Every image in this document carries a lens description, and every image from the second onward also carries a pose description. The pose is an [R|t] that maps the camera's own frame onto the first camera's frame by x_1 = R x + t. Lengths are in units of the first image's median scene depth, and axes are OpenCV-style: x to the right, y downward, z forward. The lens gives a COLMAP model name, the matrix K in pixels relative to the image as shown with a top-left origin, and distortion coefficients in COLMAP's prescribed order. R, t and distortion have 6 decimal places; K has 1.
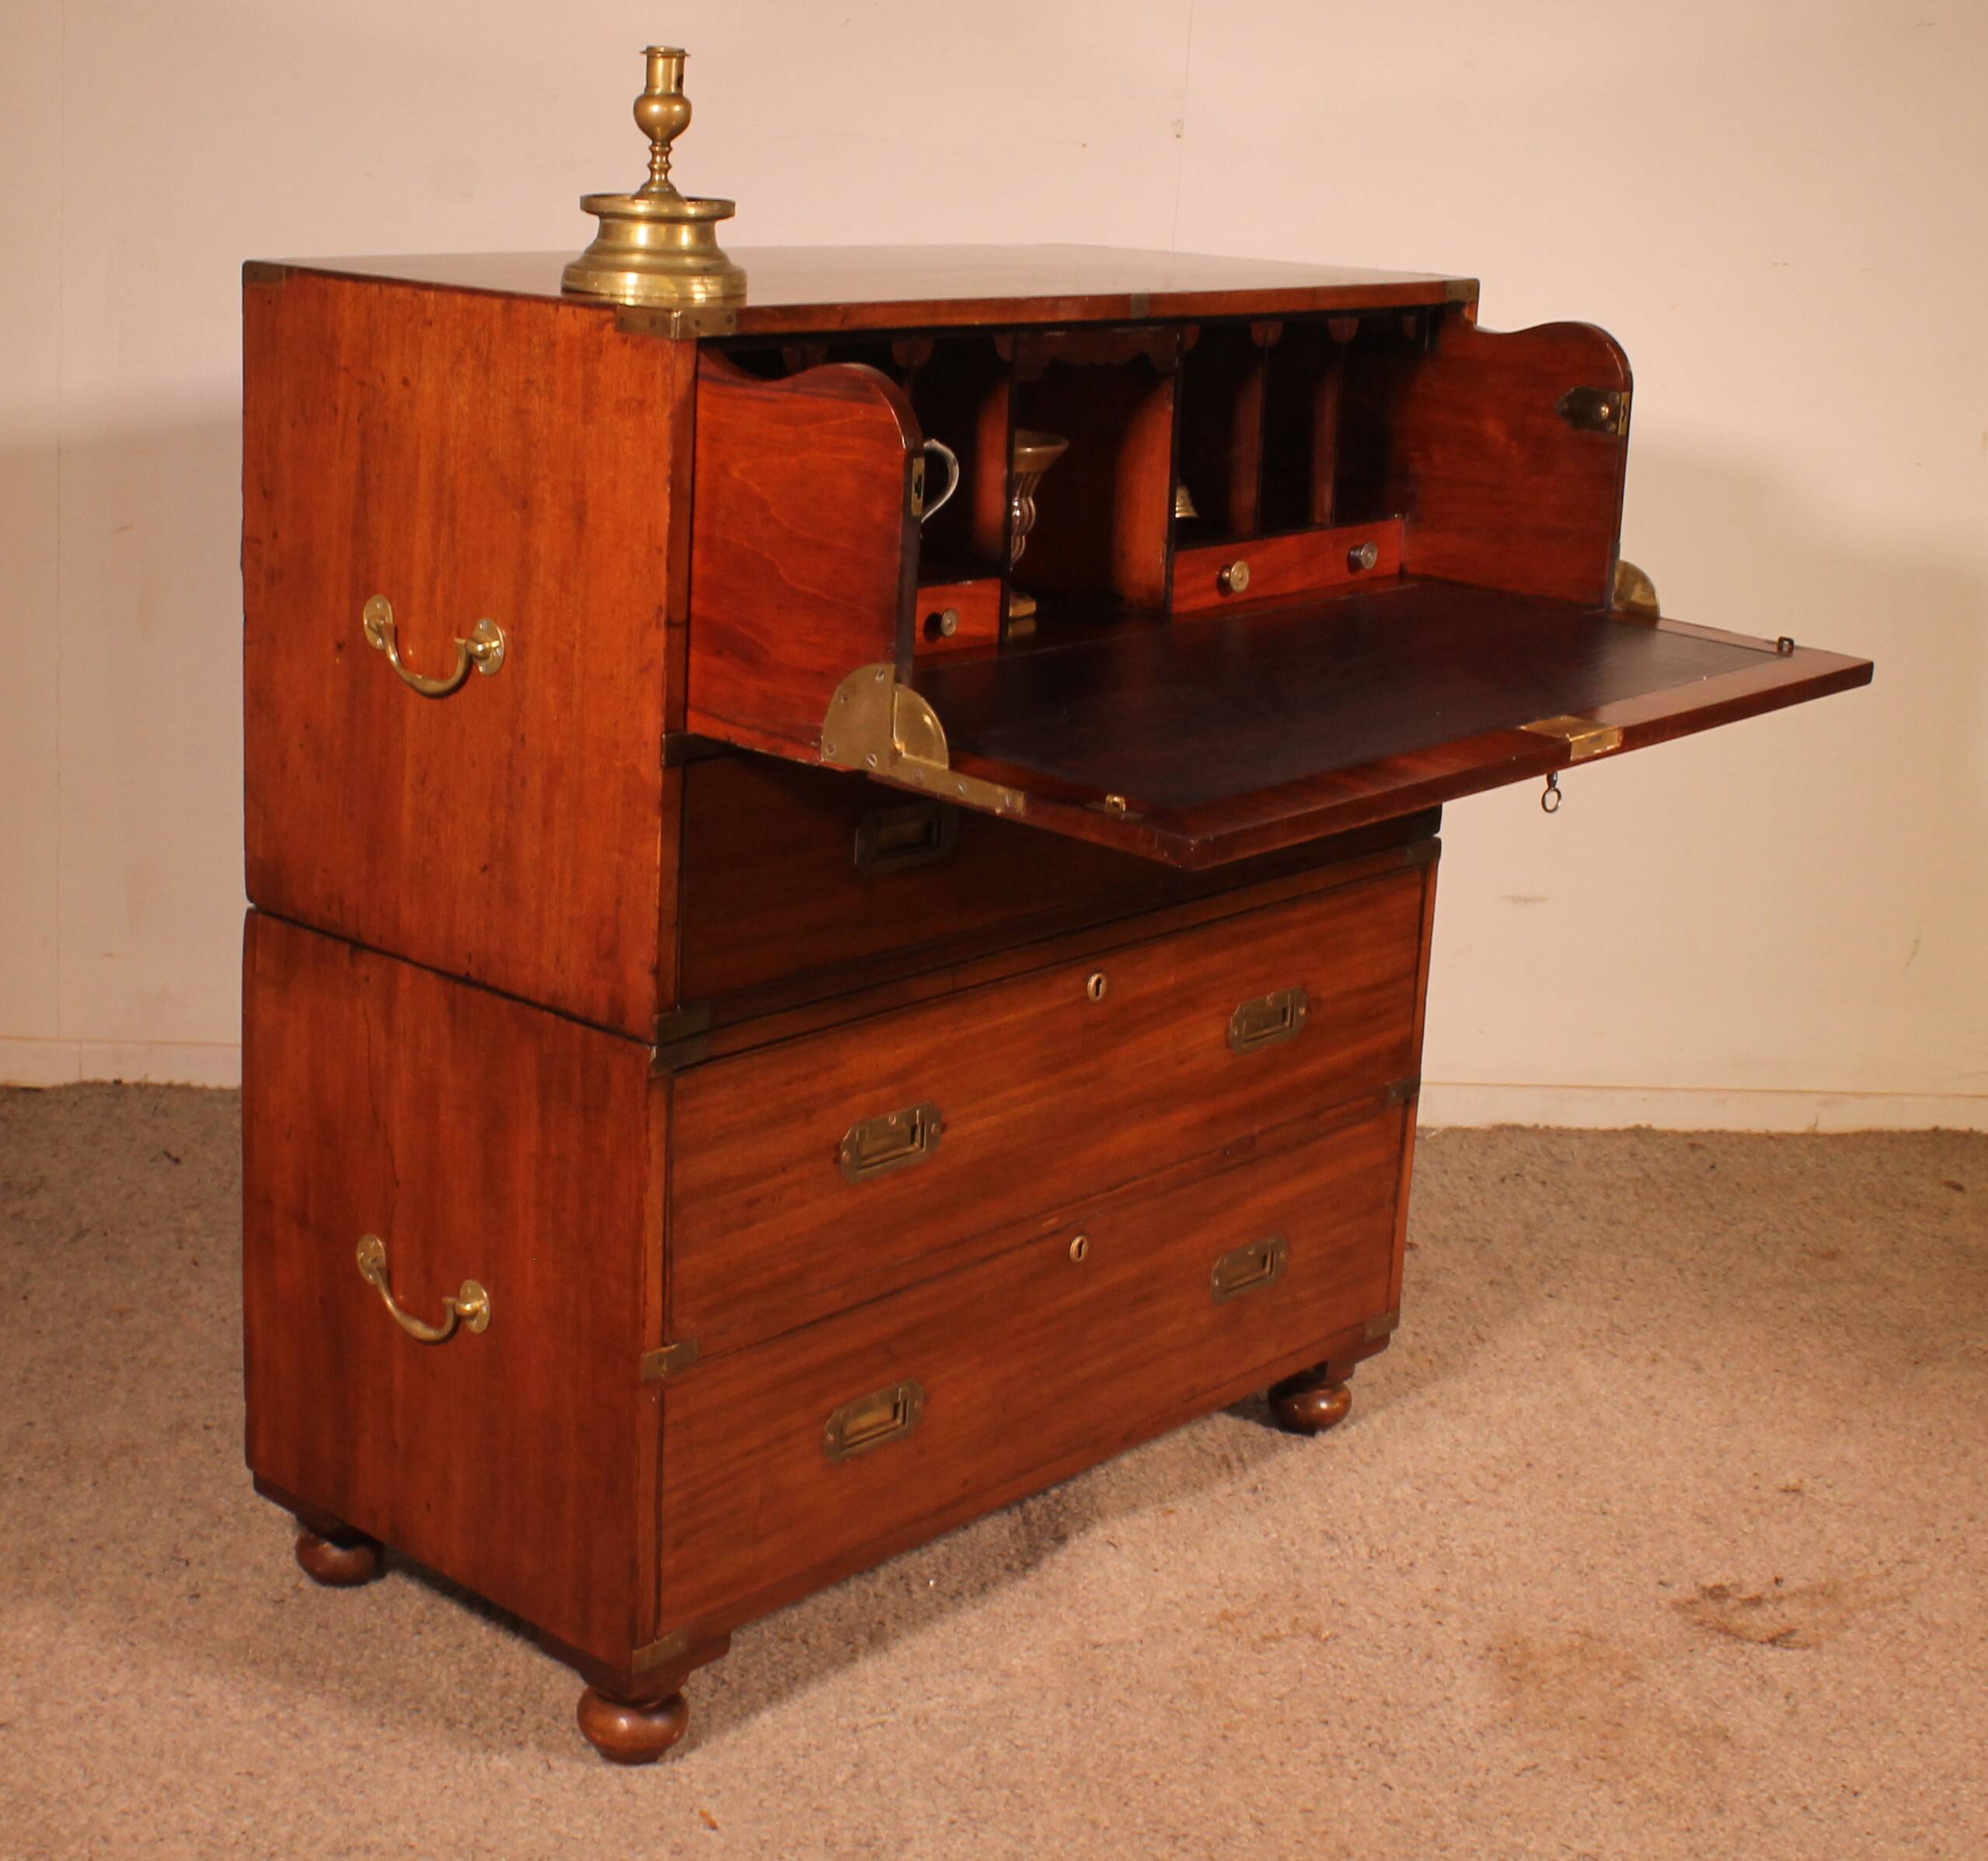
lens RADIAL K [[3170.2, 0, 866.5], [0, 3170.2, 706.9], [0, 0, 1]] dist [-0.176428, 0.432141]
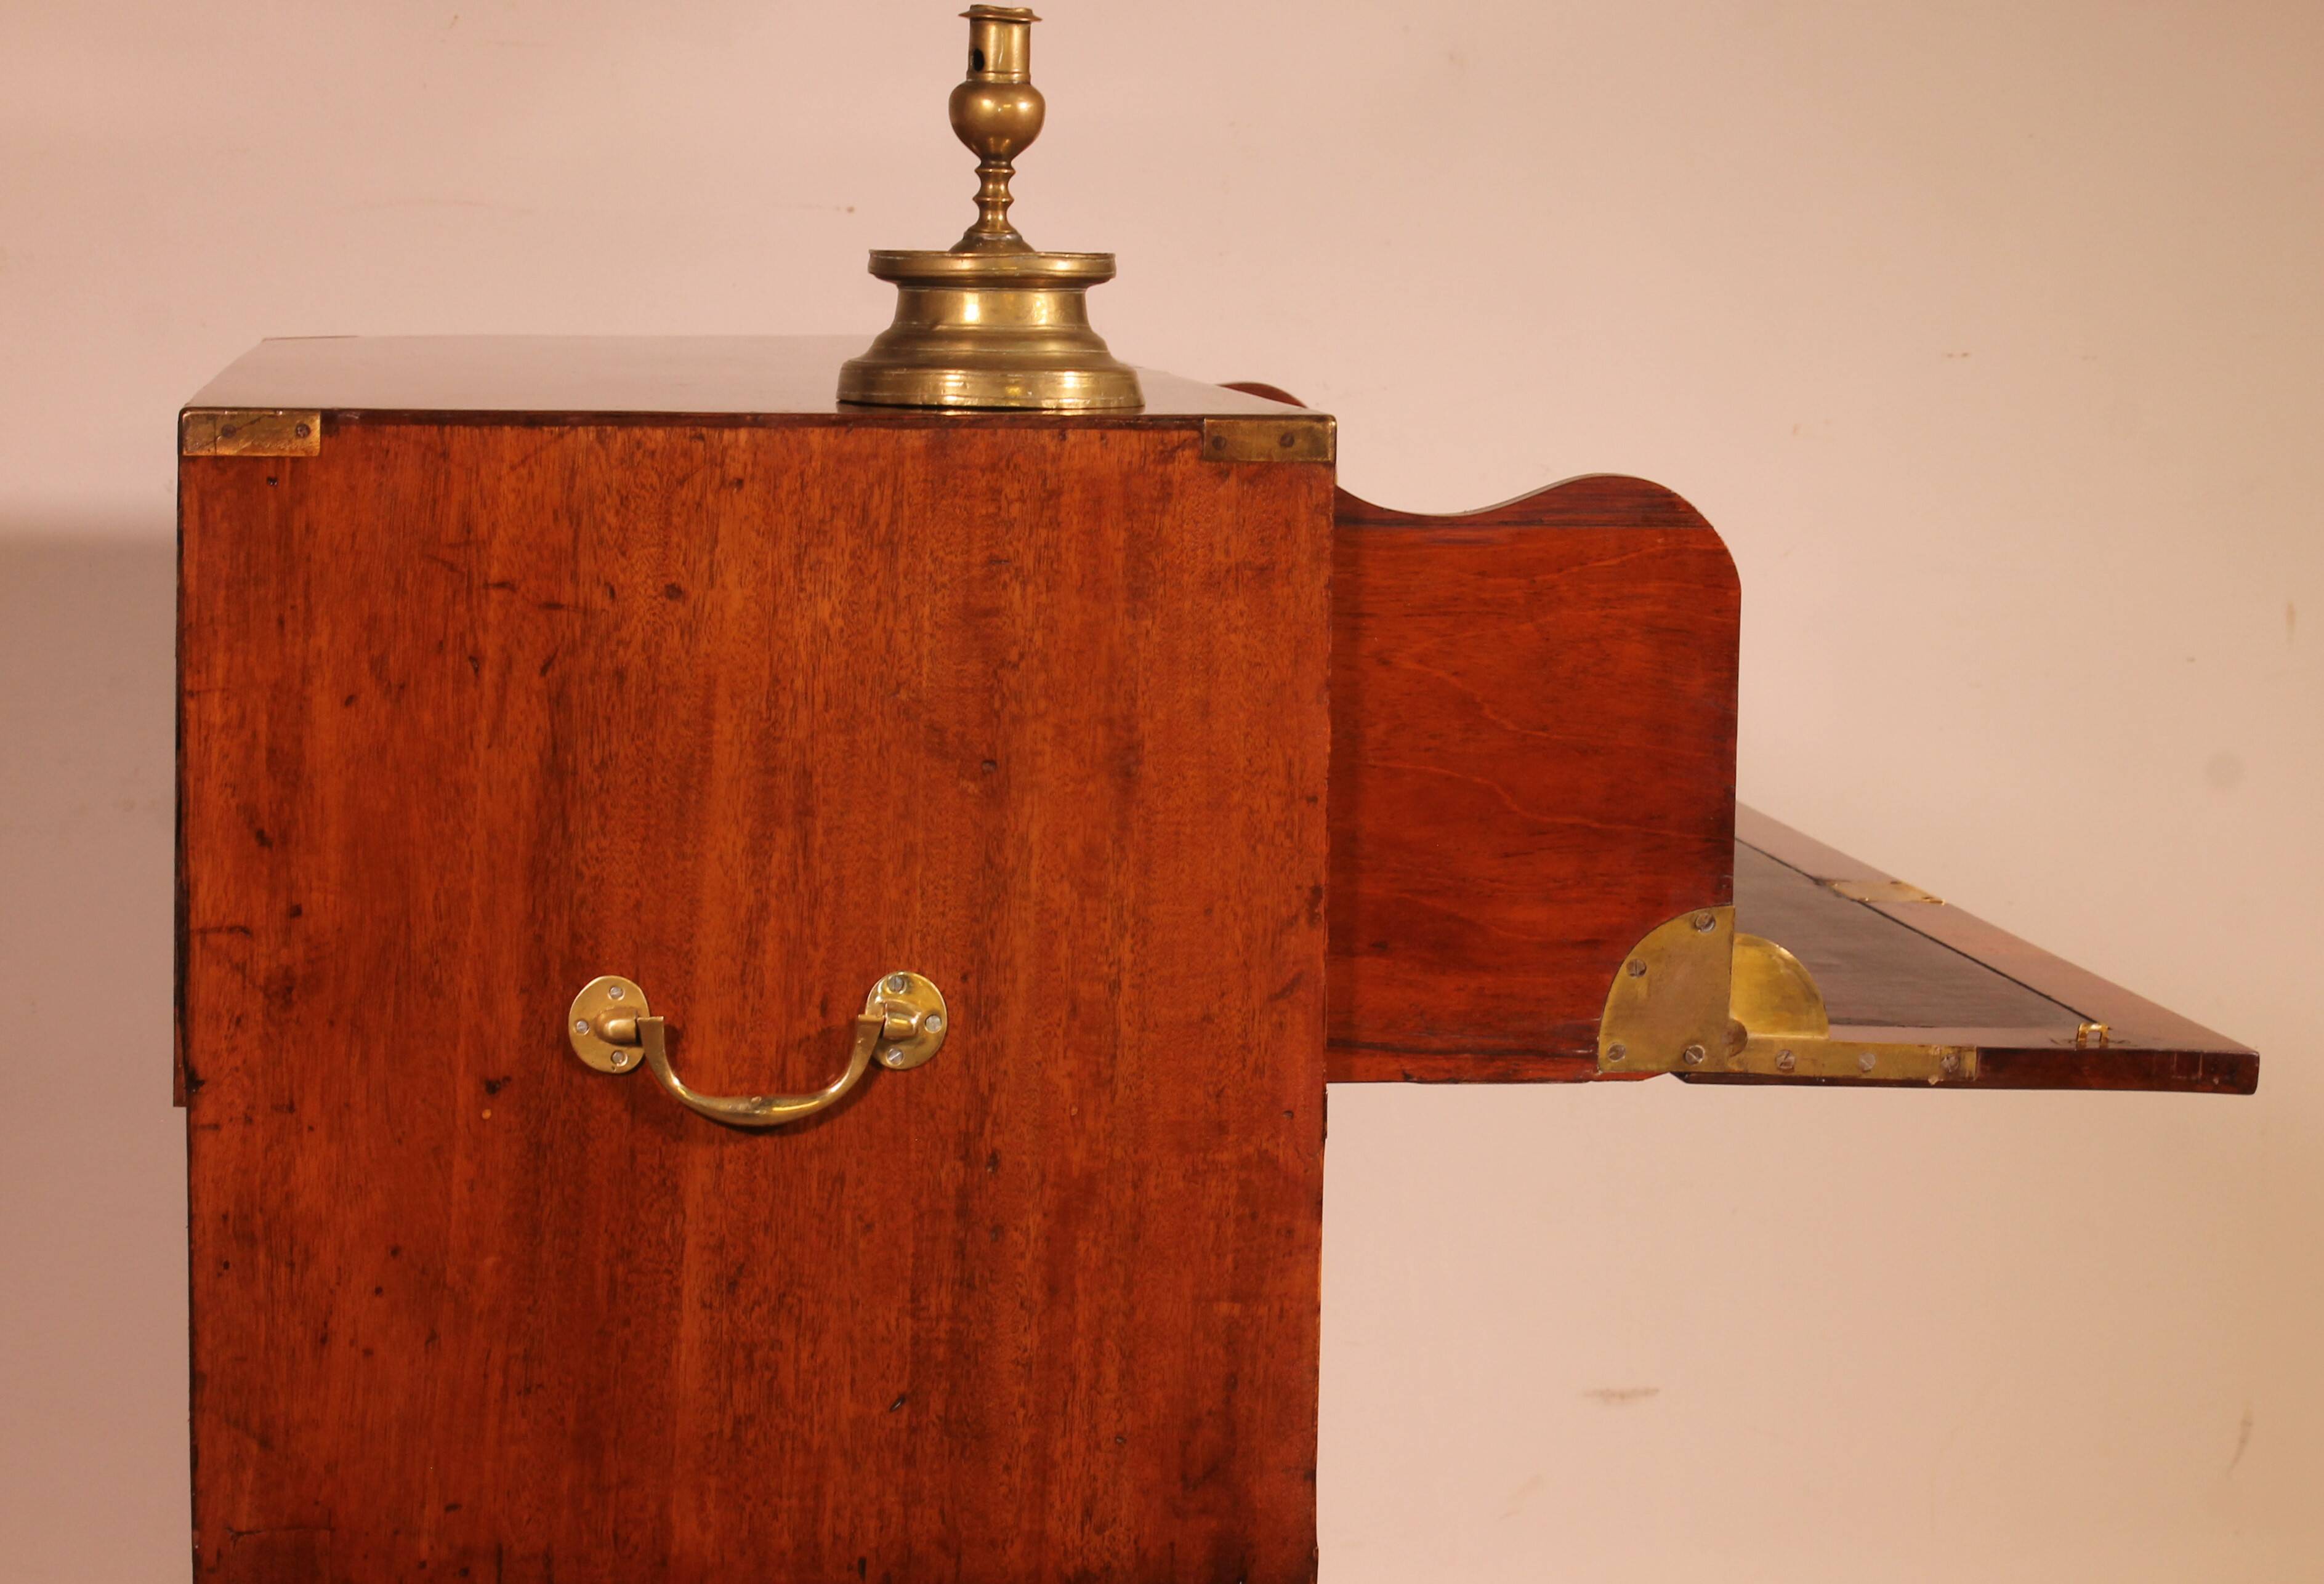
lens RADIAL K [[5100.8, 0, 1167.8], [0, 5100.8, 735.6], [0, 0, 1]] dist [0.033289, 0.274824]
pose [[0.636814, -0.115511, 0.762315, -0.757779], [0.168251, 0.985705, 0.008809, -0.067001], [-0.752435, 0.122651, 0.647146, 0.321421]]
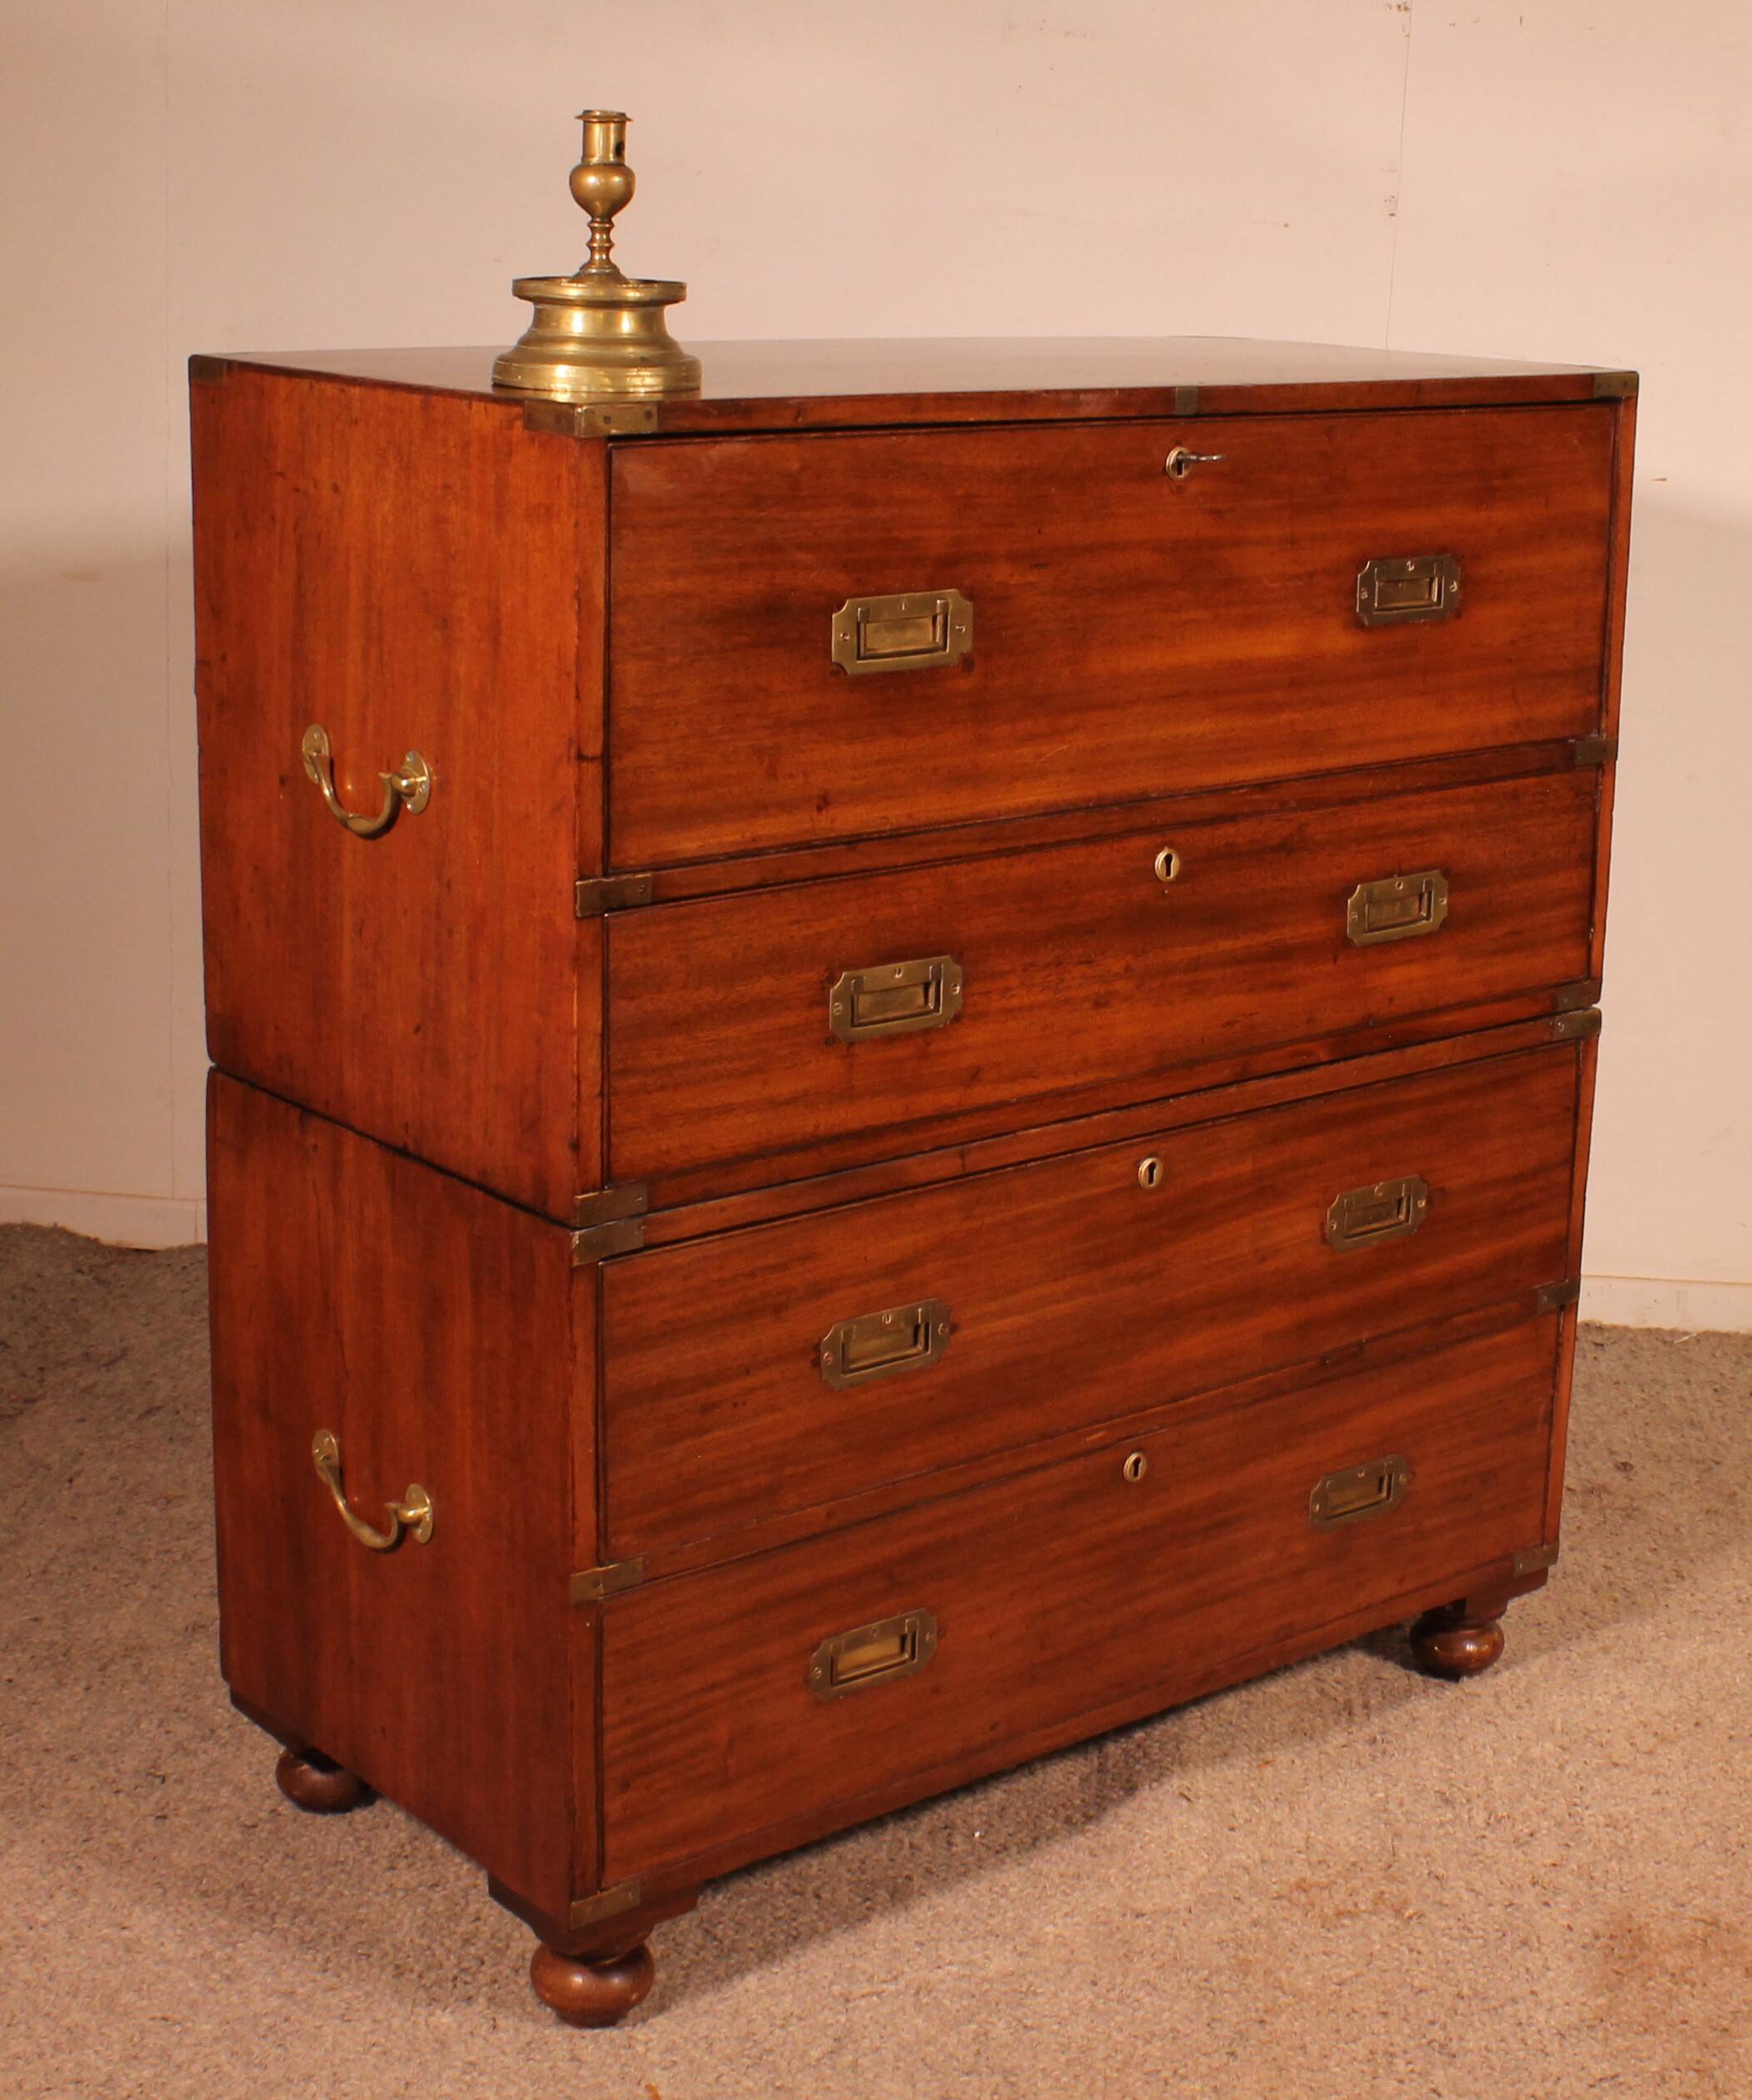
lens RADIAL K [[3378.8, 0, 1005.3], [0, 3378.8, 882.0], [0, 0, 1]] dist [-0.171406, 0.381273]
pose [[0.994783, 0.011096, -0.101404, 0.135754], [-0.010165, 0.999901, 0.009695, -0.001533], [0.101502, -0.008614, 0.994798, 0.062165]]
